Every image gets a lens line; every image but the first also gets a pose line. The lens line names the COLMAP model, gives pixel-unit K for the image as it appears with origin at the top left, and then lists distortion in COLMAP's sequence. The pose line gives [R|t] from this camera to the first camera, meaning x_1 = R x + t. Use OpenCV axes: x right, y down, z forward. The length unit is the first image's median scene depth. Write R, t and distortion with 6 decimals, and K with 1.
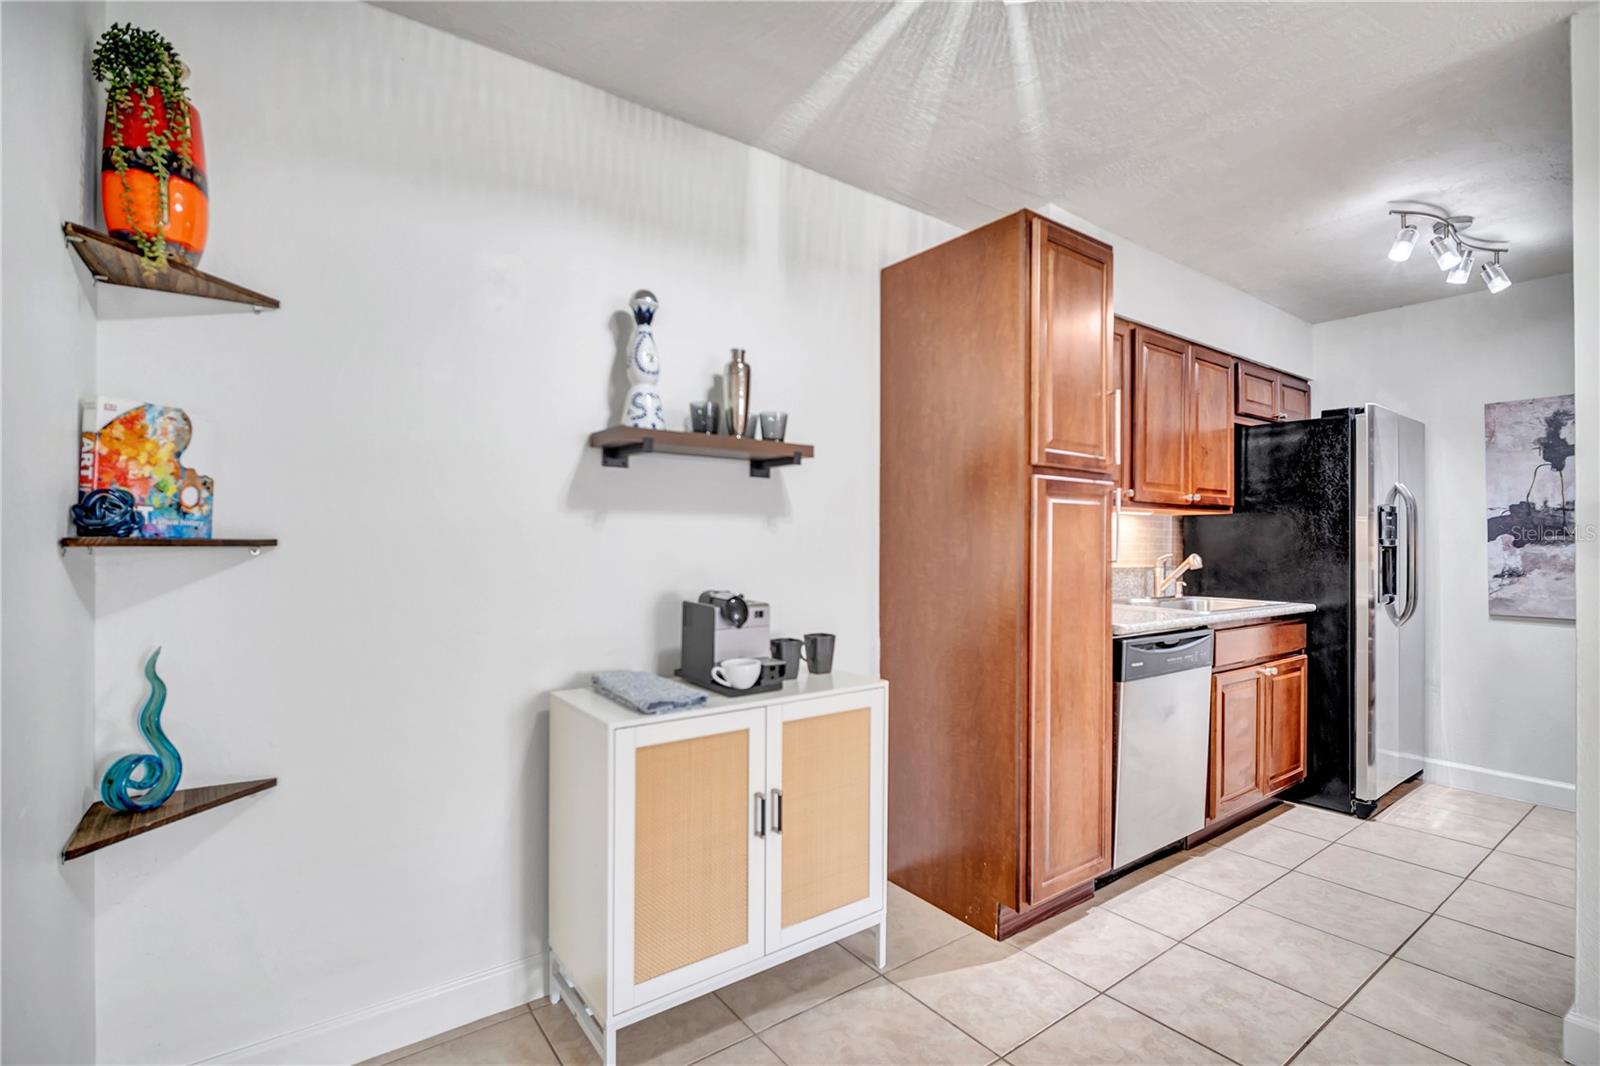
lens RADIAL K [[747.5, 0, 811.1], [0, 747.5, 535.8], [0, 0, 1]] dist [0.000900, -0.007153]
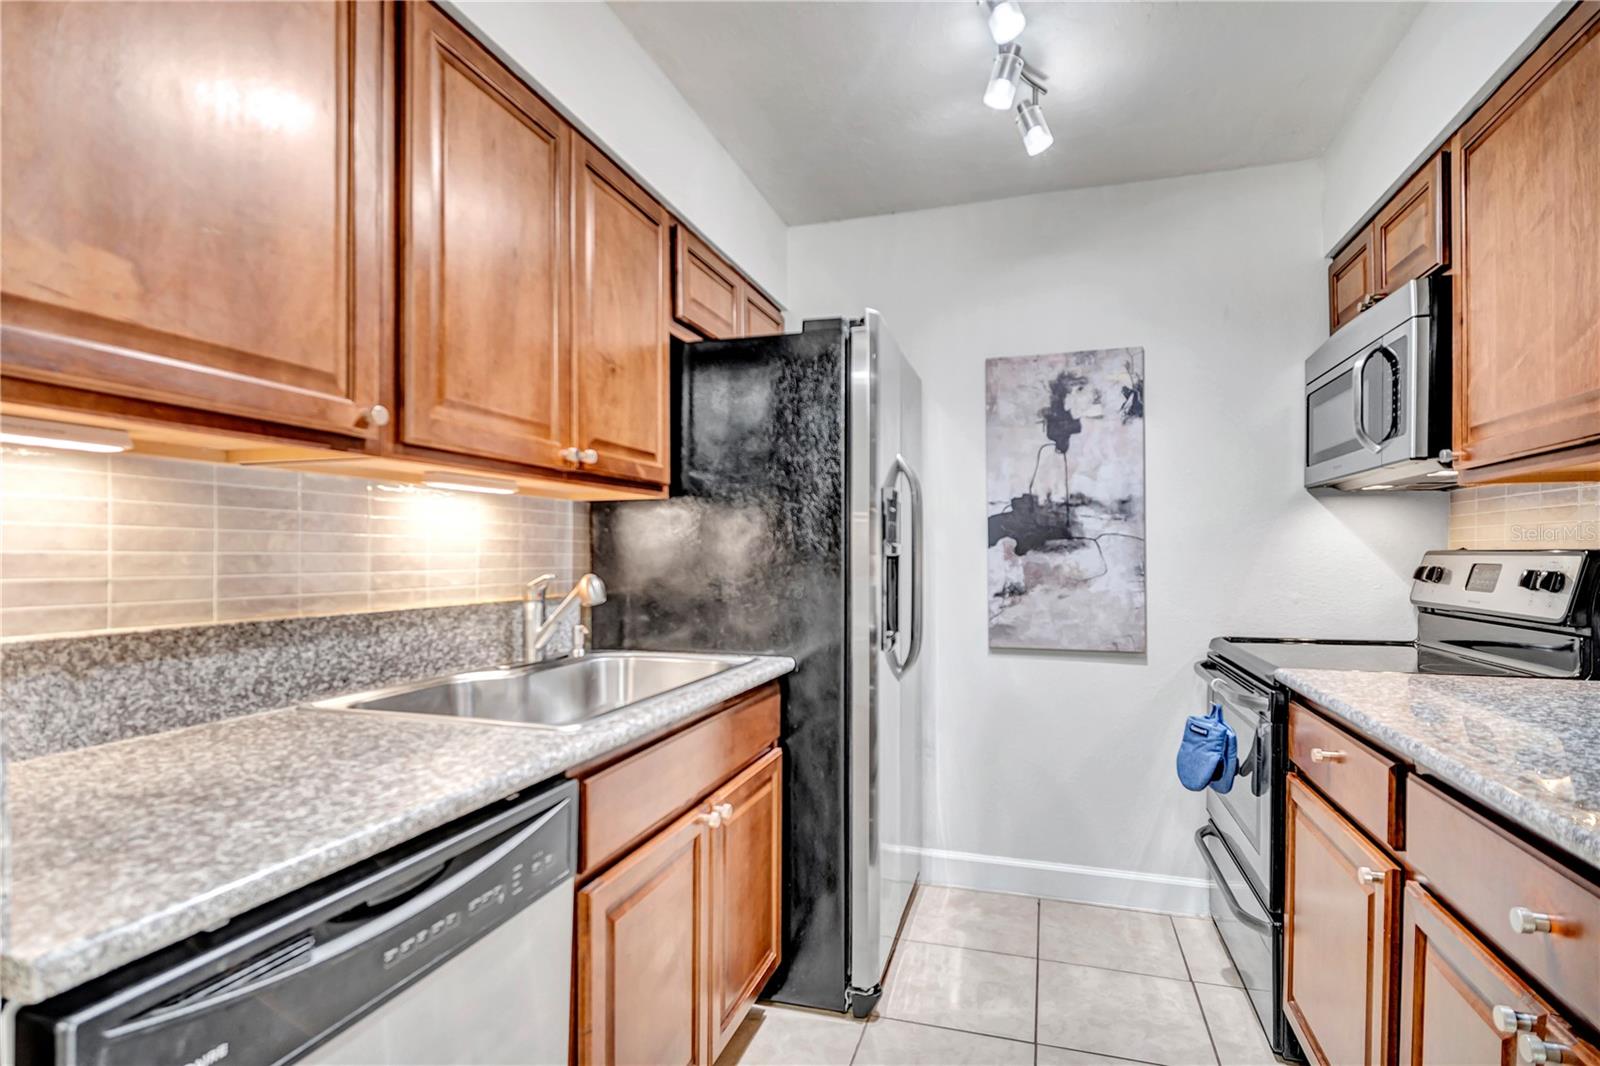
lens RADIAL K [[775.7, 0, 810.3], [0, 775.7, 563.3], [0, 0, 1]] dist [0.003032, -0.010227]
pose [[0.809097, -0.014266, 0.587502, 0.339098], [-0.000203, 0.999698, 0.024554, 0.004636], [-0.587675, -0.019986, 0.808850, 0.515478]]
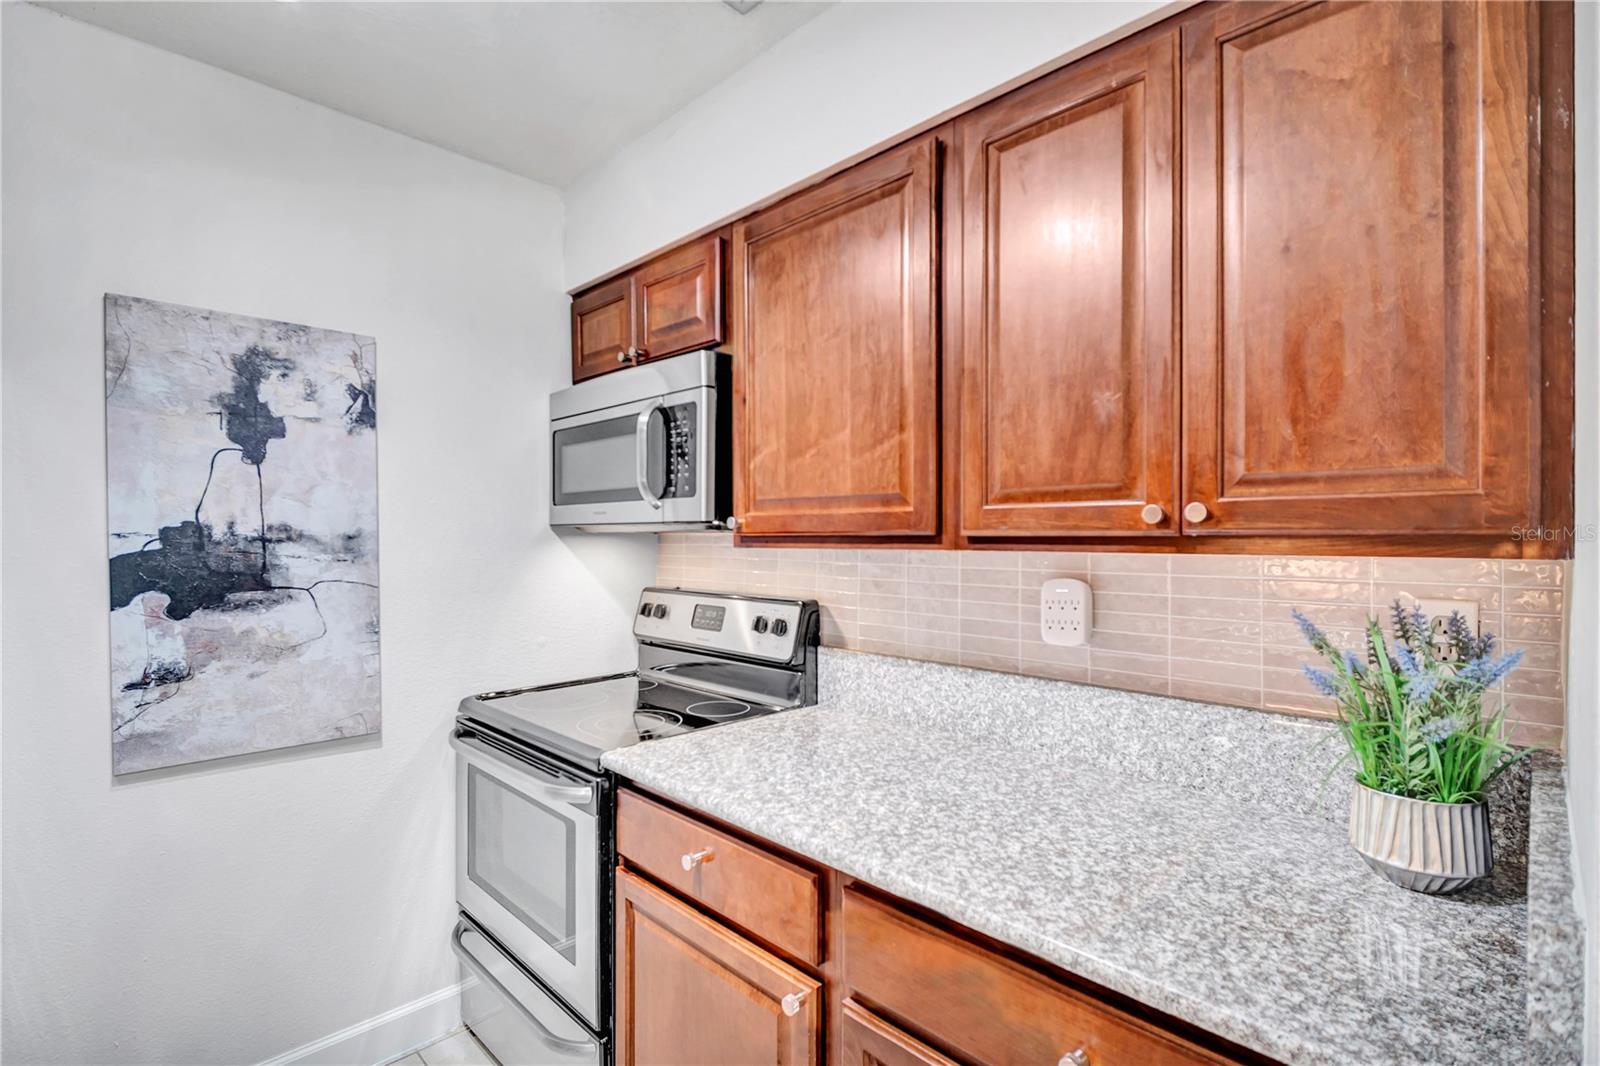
lens RADIAL K [[738.8, 0, 804.3], [0, 738.8, 537.1], [0, 0, 1]] dist [0.001530, -0.007606]
pose [[-0.147225, -0.008203, 0.989069, 0.449701], [-0.013124, 0.999894, 0.006339, -0.045714], [-0.989016, -0.012047, -0.147317, 0.703053]]
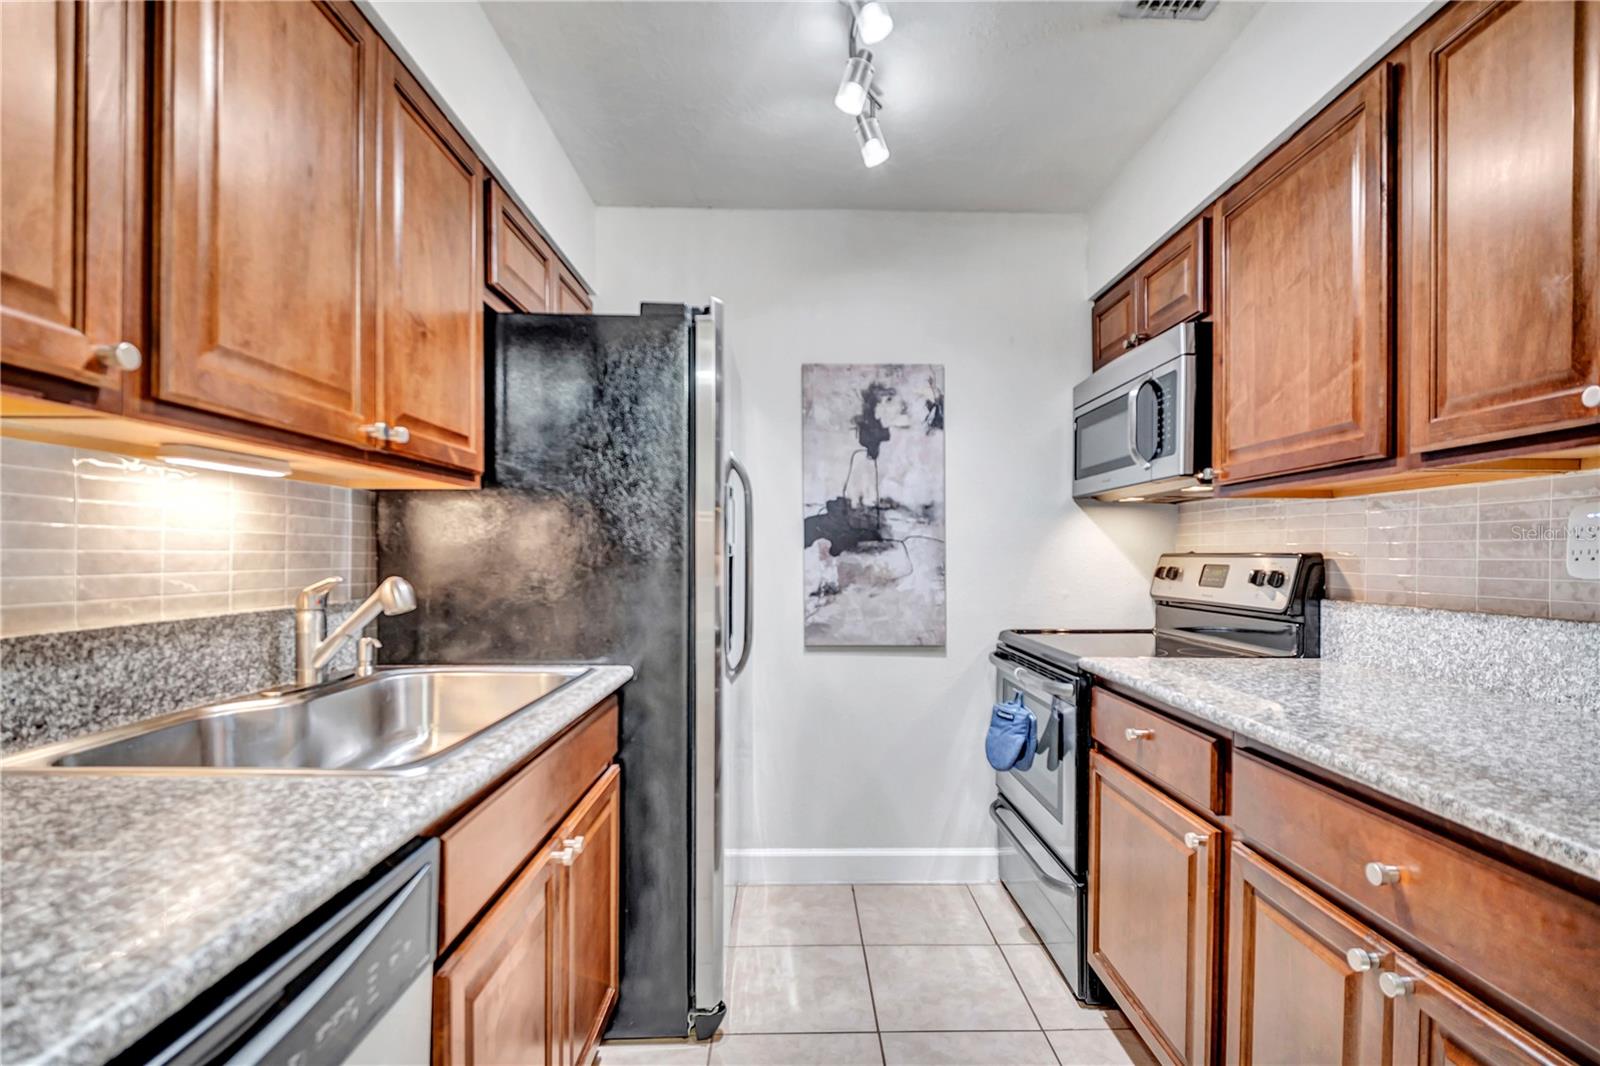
lens RADIAL K [[744.1, 0, 810.5], [0, 744.1, 564.2], [0, 0, 1]] dist [-0.001018, -0.008016]
pose [[0.582182, -0.014573, 0.812928, 0.322881], [-0.008588, 0.999673, 0.024070, 0.005757], [-0.813013, -0.020995, 0.581867, 0.593526]]
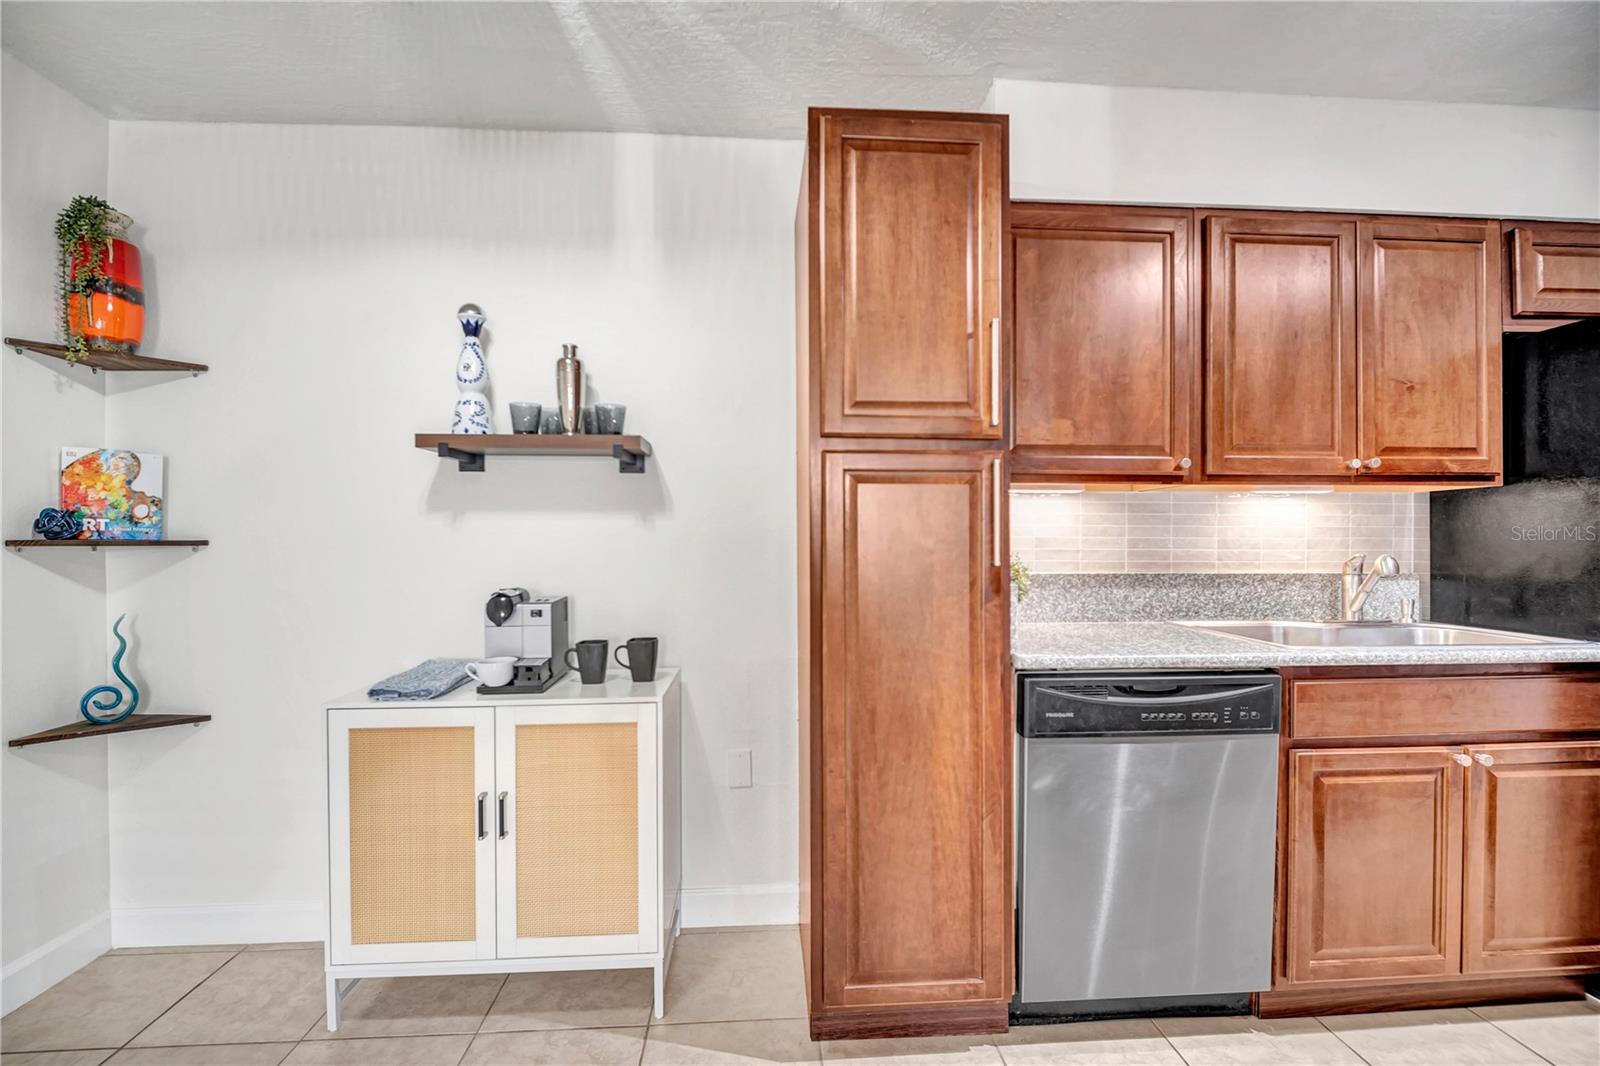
lens RADIAL K [[738.8, 0, 804.3], [0, 738.8, 537.1], [0, 0, 1]] dist [0.001530, -0.007606]
pose [[0.836903, -0.008436, -0.547285, 0.455564], [0.010841, 0.999941, 0.001166, 0.004419], [0.547243, -0.006909, 0.836945, 0.228714]]
